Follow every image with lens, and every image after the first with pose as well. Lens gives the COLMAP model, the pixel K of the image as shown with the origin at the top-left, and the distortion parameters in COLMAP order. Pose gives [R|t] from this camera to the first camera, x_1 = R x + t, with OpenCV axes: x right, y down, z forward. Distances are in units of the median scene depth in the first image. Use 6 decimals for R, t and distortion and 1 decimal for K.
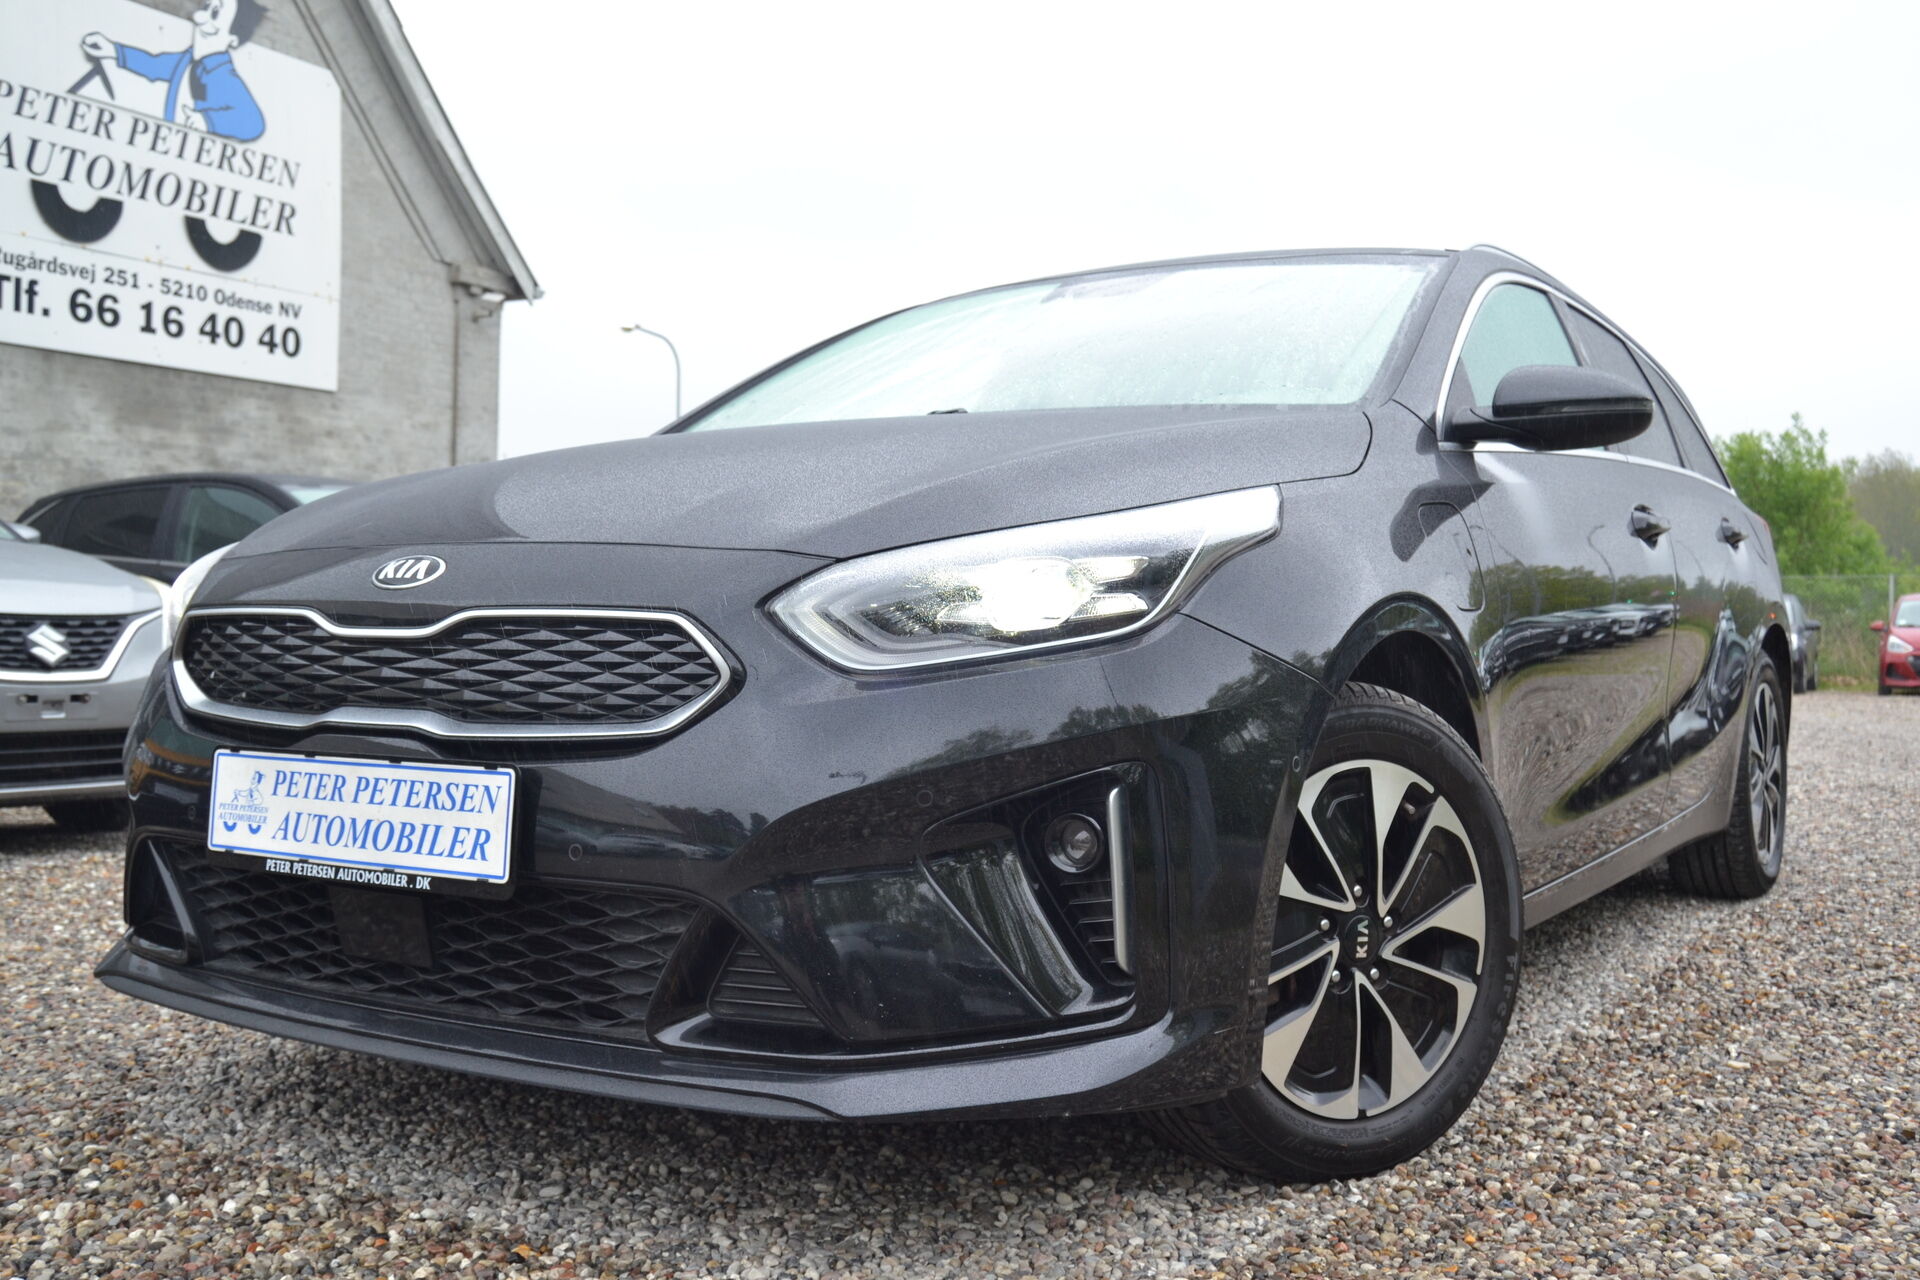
lens RADIAL K [[1885.3, 0, 960.0], [0, 1885.3, 640.0], [0, 0, 1]] dist [-0.069561, 0.014445]
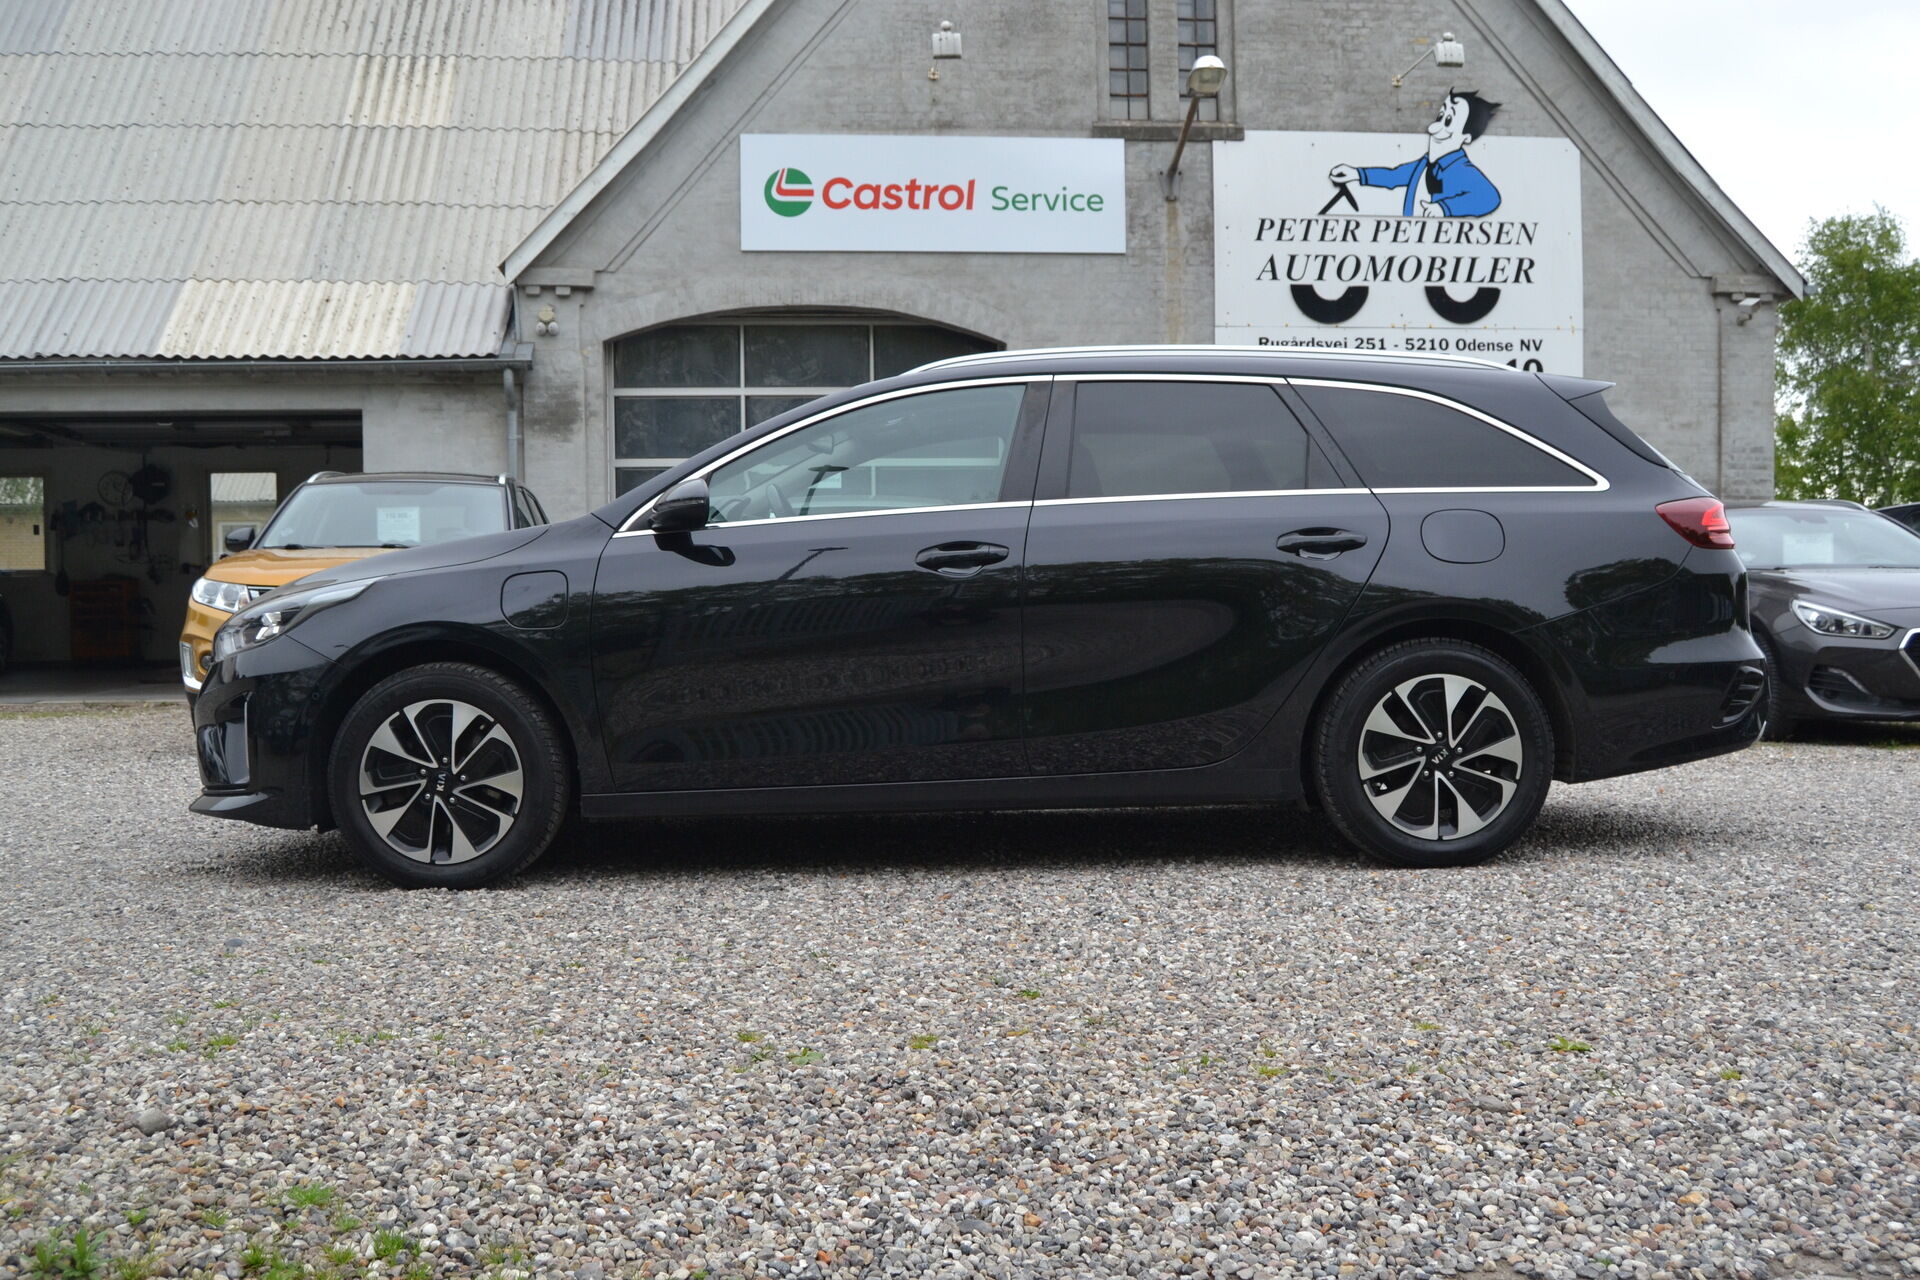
lens RADIAL K [[1749.2, 0, 960.0], [0, 1749.2, 640.0], [0, 0, 1]] dist [-0.080867, -0.000991]
pose [[0.531385, 0.007898, -0.847093, 0.434944], [0.009205, 0.999844, 0.015097, -0.005348], [0.847080, -0.015820, 0.531229, 0.088713]]
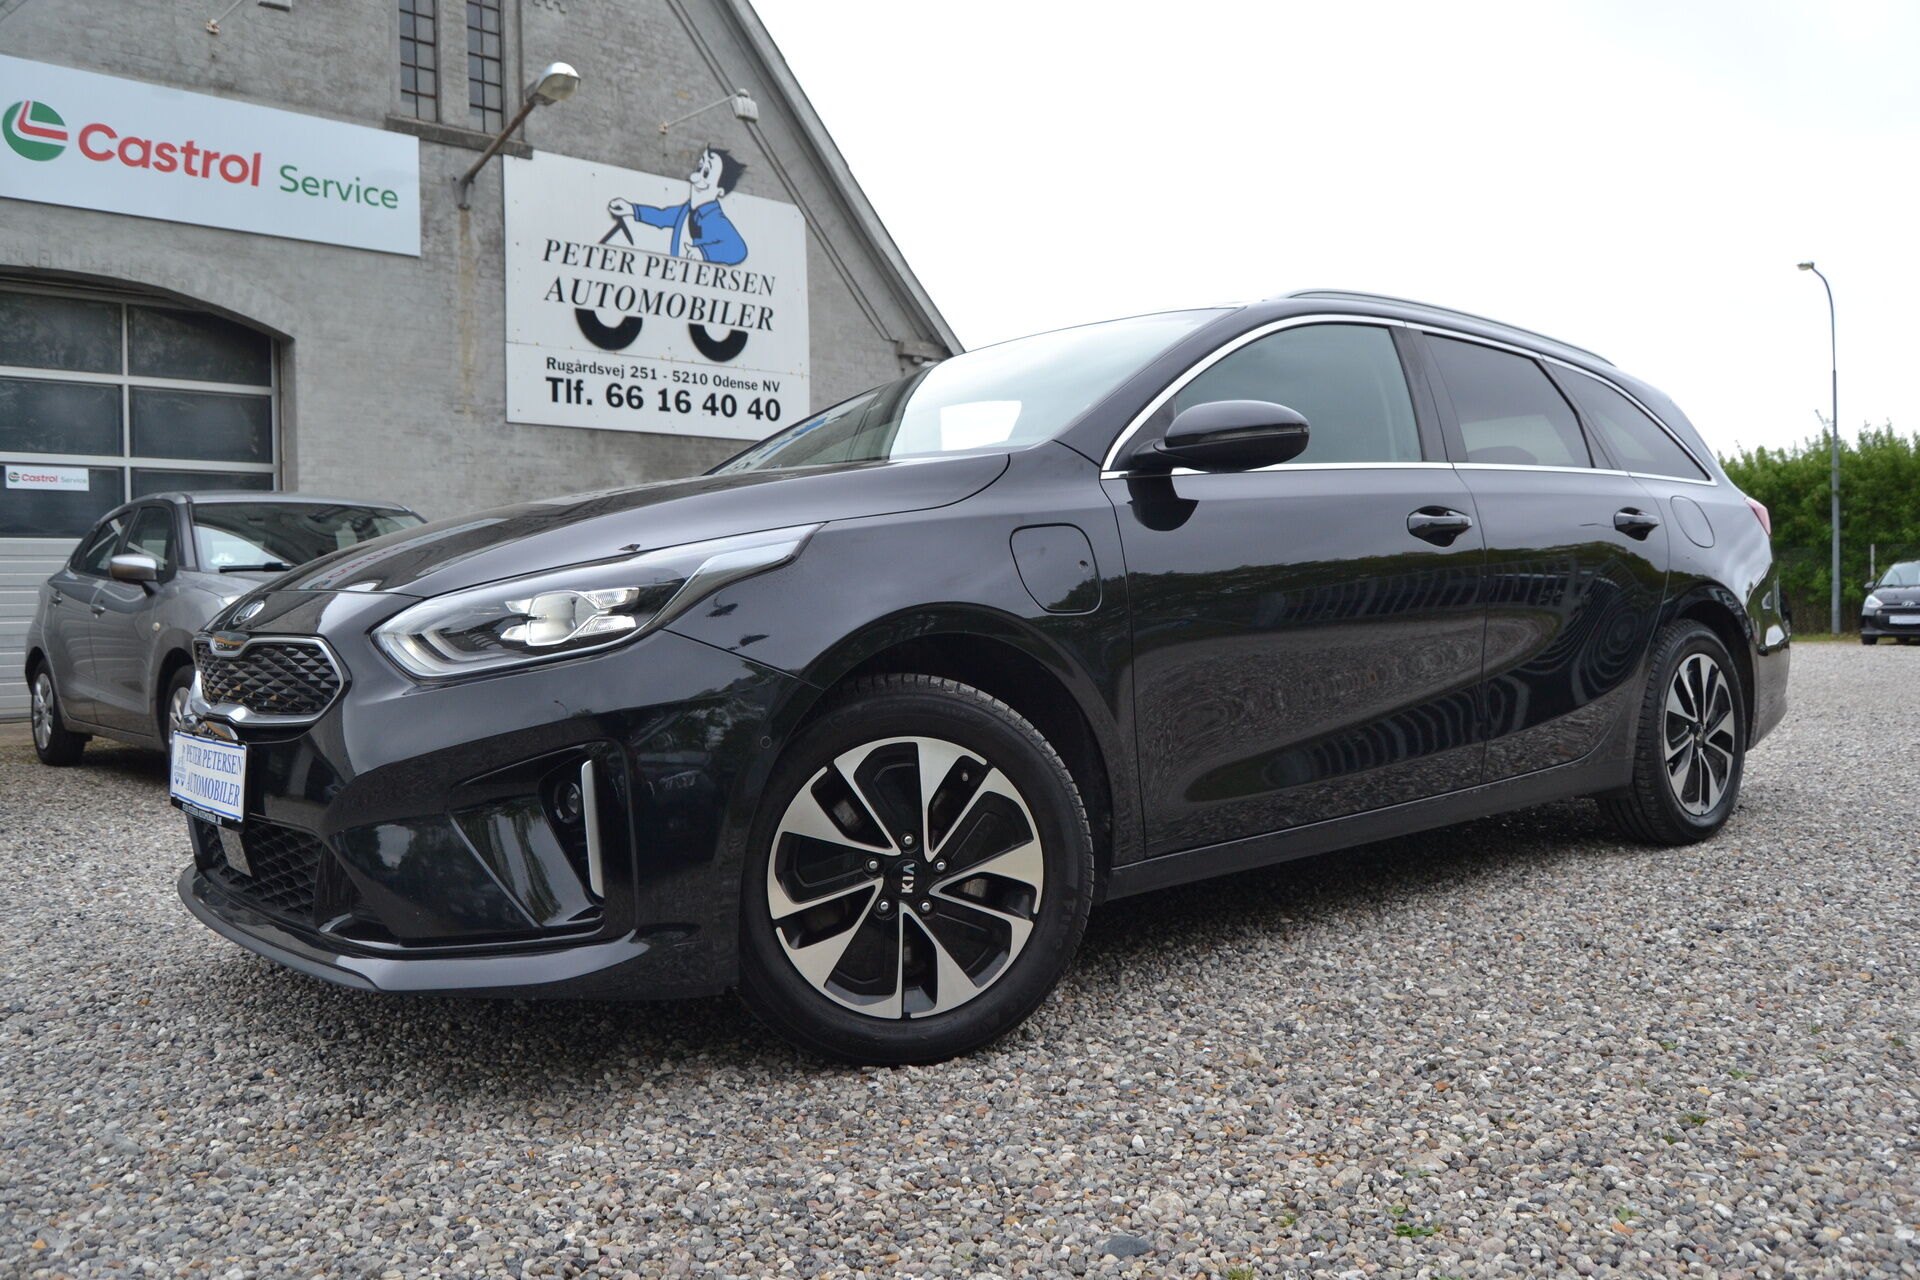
lens RADIAL K [[1501.5, 0, 963.4], [0, 1501.5, 647.8], [0, 0, 1]] dist [-0.102627, 0.039861]
pose [[0.950987, -0.020436, -0.308556, 0.111366], [0.026858, 0.999502, 0.016582, -0.002195], [0.308064, -0.024057, 0.951061, 0.011357]]
